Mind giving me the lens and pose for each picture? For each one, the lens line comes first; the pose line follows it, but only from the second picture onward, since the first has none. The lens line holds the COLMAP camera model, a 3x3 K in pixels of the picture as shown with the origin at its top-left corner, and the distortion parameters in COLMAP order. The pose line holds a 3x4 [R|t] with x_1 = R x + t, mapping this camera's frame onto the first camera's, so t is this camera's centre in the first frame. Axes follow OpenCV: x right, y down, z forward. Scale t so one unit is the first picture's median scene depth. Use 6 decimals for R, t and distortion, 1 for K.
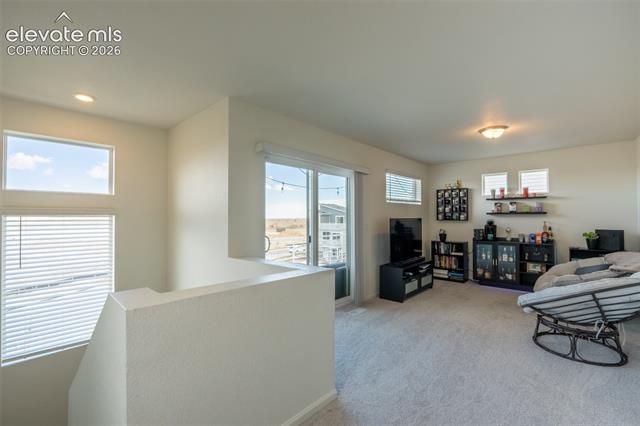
lens RADIAL K [[283.5, 0, 319.1], [0, 283.5, 214.5], [0, 0, 1]] dist [-0.008991, 0.001117]
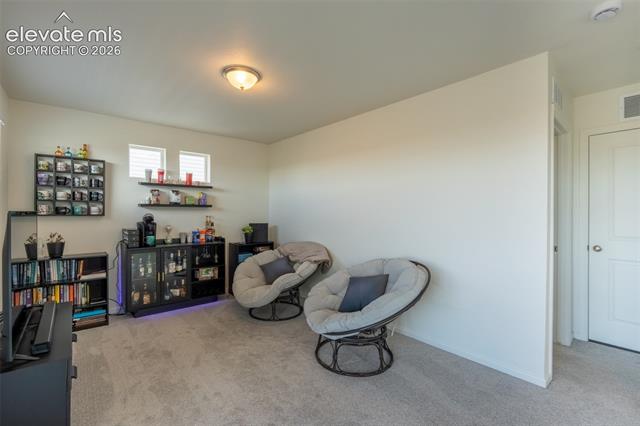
lens RADIAL K [[283.5, 0, 322.7], [0, 283.5, 216.3], [0, 0, 1]] dist [-0.008991, 0.001117]
pose [[0.125482, -0.010822, 0.992037, -0.000791], [-0.013069, 0.999836, 0.012561, 0.009655], [-0.992010, -0.014541, 0.125320, 0.513616]]
